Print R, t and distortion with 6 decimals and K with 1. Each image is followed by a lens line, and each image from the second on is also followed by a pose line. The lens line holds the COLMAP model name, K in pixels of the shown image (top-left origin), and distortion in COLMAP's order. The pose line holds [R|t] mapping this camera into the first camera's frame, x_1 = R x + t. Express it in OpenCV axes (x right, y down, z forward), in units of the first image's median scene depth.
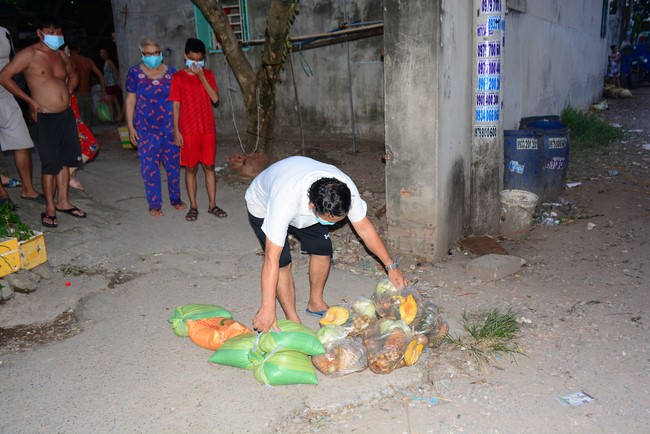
lens RADIAL K [[668.5, 0, 324.9], [0, 668.5, 217.8], [0, 0, 1]] dist [0.013637, 0.000000]
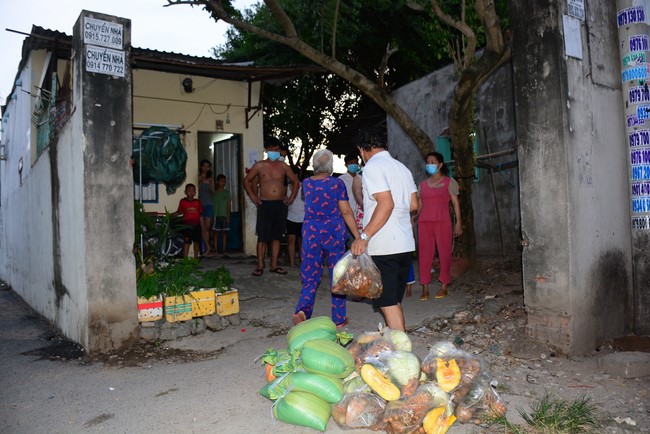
lens RADIAL K [[507.2, 0, 326.0], [0, 507.2, 214.4], [0, 0, 1]] dist [-0.072900, 0.003132]
pose [[0.855230, -0.006980, -0.518201, 0.234694], [-0.117511, 0.971254, -0.207021, 0.060340], [0.504750, 0.237945, 0.829825, 0.214110]]
